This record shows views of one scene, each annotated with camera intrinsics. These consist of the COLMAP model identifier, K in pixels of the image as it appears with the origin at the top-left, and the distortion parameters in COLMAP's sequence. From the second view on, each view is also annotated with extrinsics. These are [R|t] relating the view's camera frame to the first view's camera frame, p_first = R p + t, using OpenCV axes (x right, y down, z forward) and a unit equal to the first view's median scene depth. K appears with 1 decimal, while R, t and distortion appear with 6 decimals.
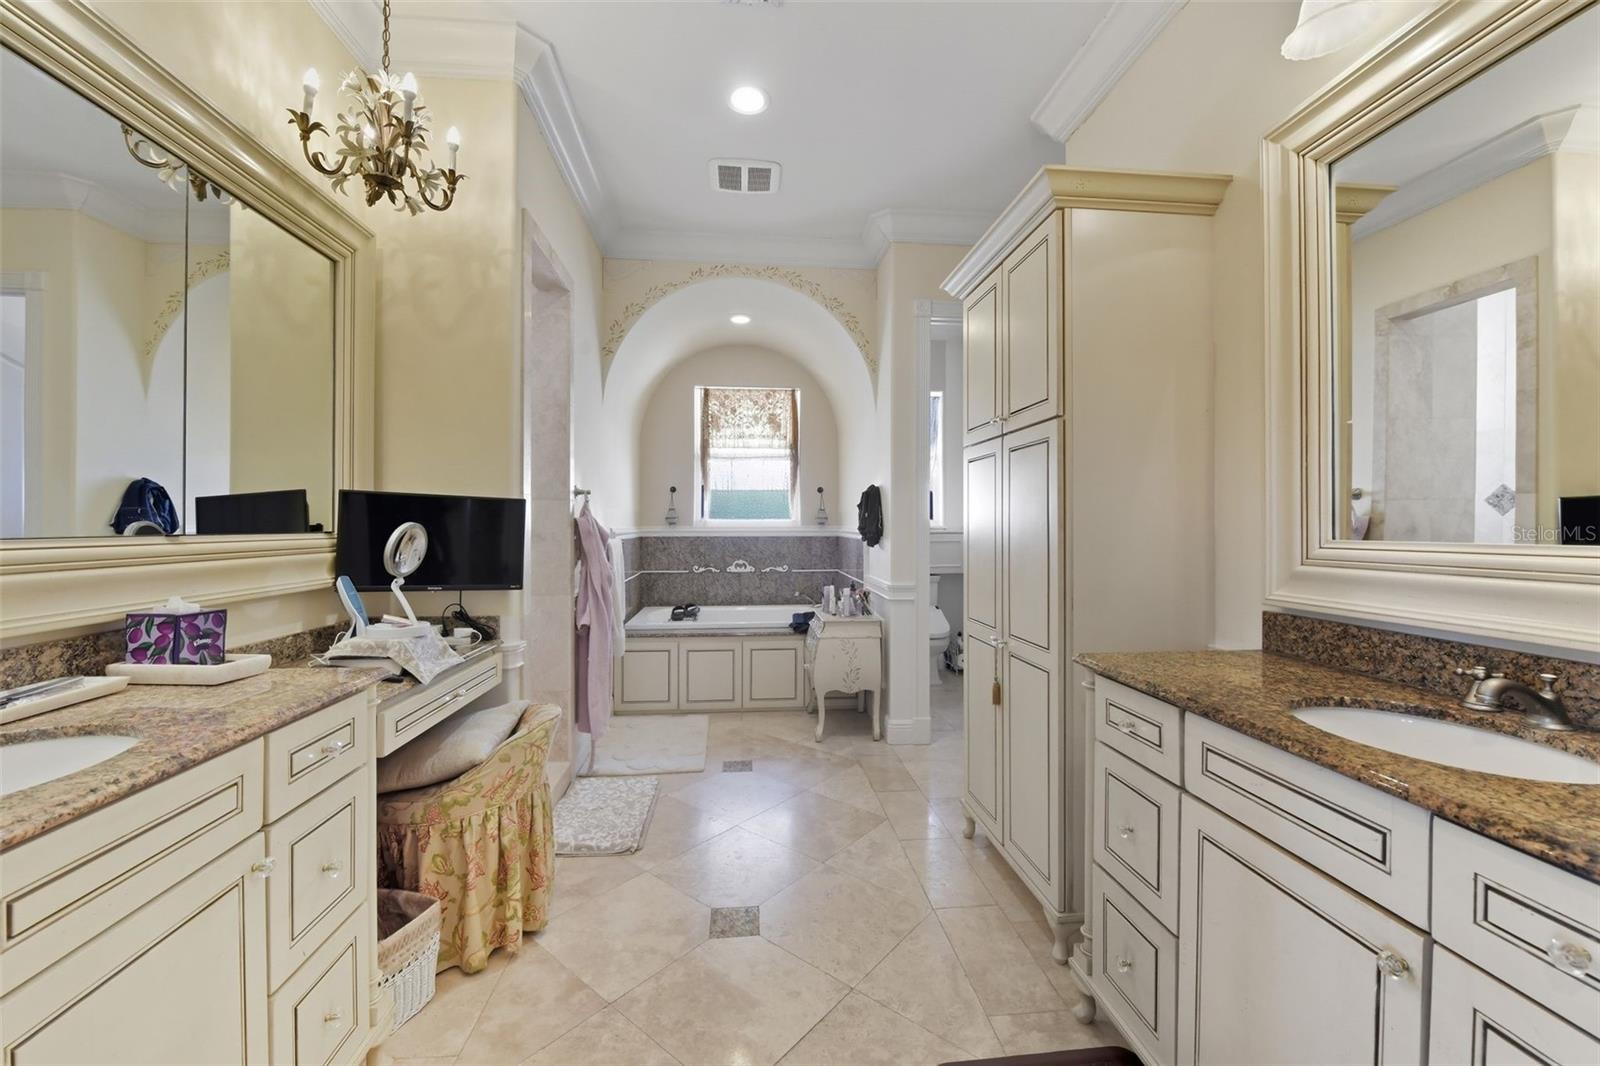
lens RADIAL K [[640.3, 0, 799.1], [0, 640.3, 525.3], [0, 0, 1]] dist [-0.010970, -0.000022]
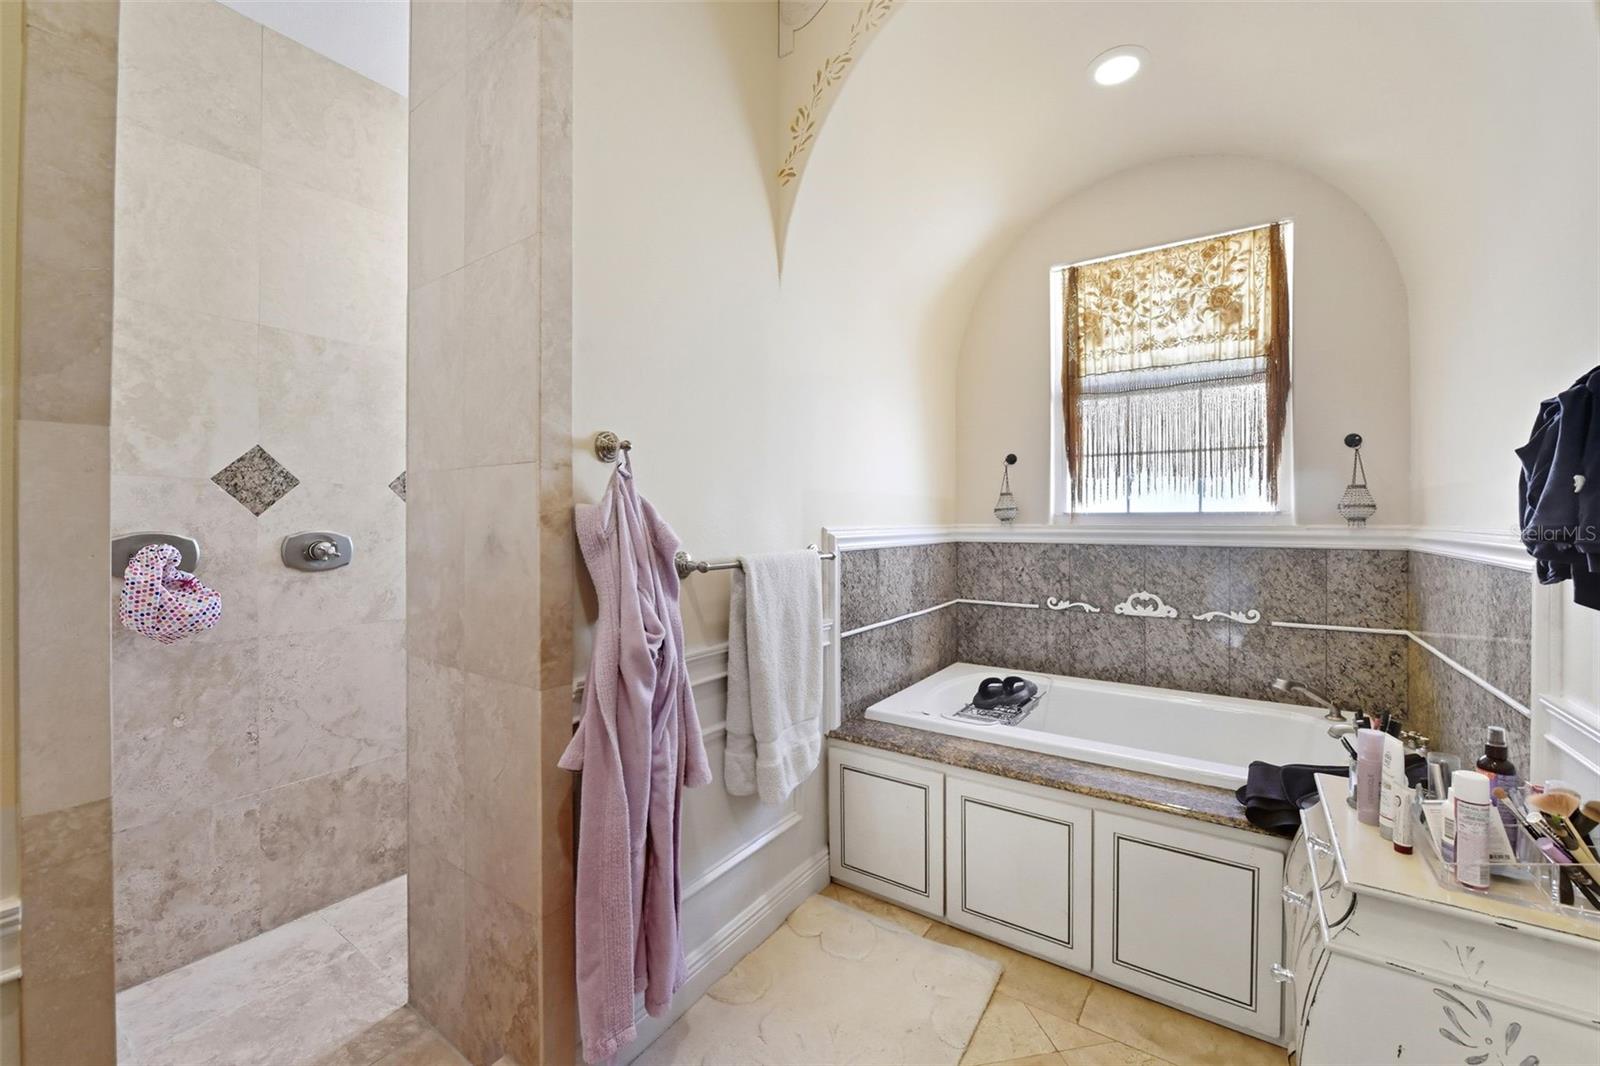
lens RADIAL K [[640.3, 0, 800.2], [0, 640.3, 521.3], [0, 0, 1]] dist [-0.010970, -0.000022]
pose [[0.769186, 0.000919, -0.639024, 0.020377], [-0.002503, 0.999996, -0.001574, 0.000246], [0.639019, 0.002811, 0.769185, 0.443362]]
